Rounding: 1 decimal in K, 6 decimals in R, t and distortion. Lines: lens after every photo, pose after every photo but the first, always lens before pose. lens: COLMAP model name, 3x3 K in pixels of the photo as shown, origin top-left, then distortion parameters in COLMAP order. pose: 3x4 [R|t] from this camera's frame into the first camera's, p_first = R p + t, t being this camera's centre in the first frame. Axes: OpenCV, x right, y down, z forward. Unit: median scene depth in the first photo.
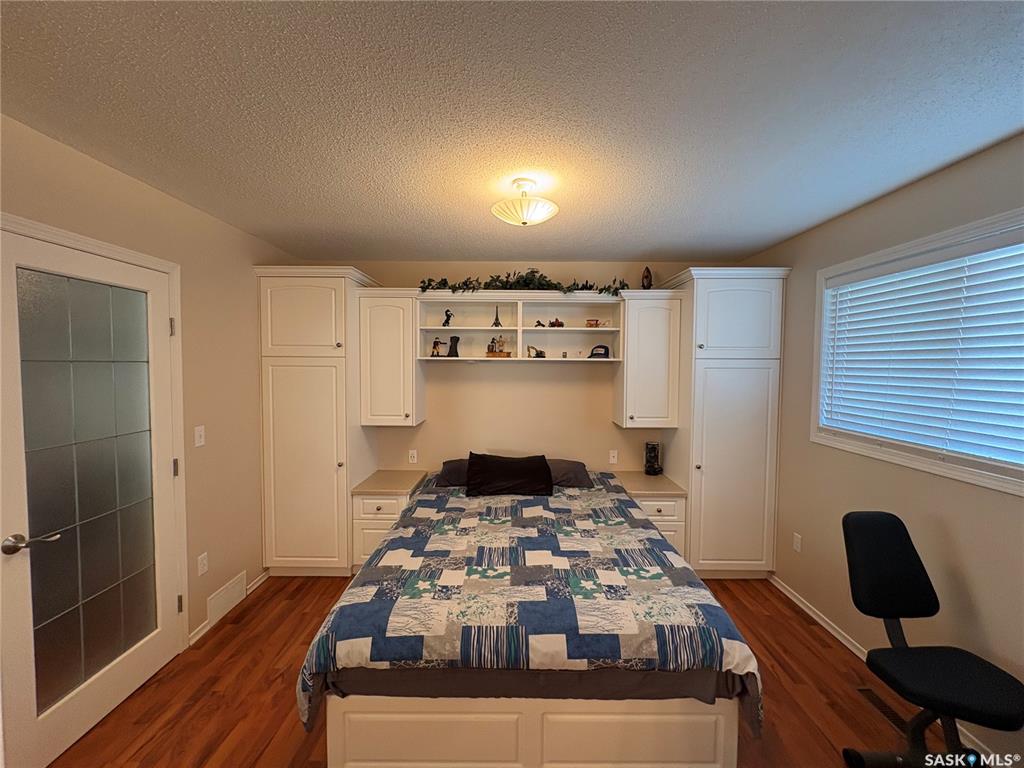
lens RADIAL K [[405.3, 0, 514.6], [0, 405.3, 384.5], [0, 0, 1]] dist [-0.001262, -0.000256]
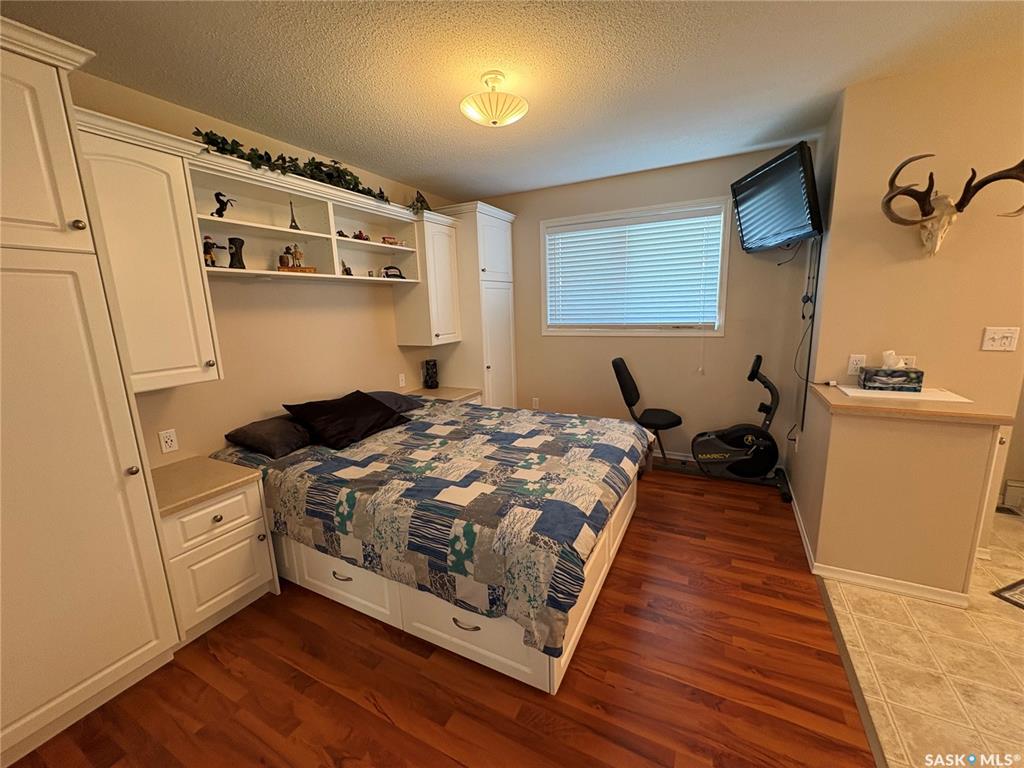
lens RADIAL K [[405.3, 0, 515.2], [0, 405.3, 382.1], [0, 0, 1]] dist [-0.001262, -0.000256]
pose [[0.455248, -0.187327, 0.870436, -0.648983], [0.075453, 0.982217, 0.171921, 0.037590], [-0.887162, -0.012590, 0.461286, 0.345919]]
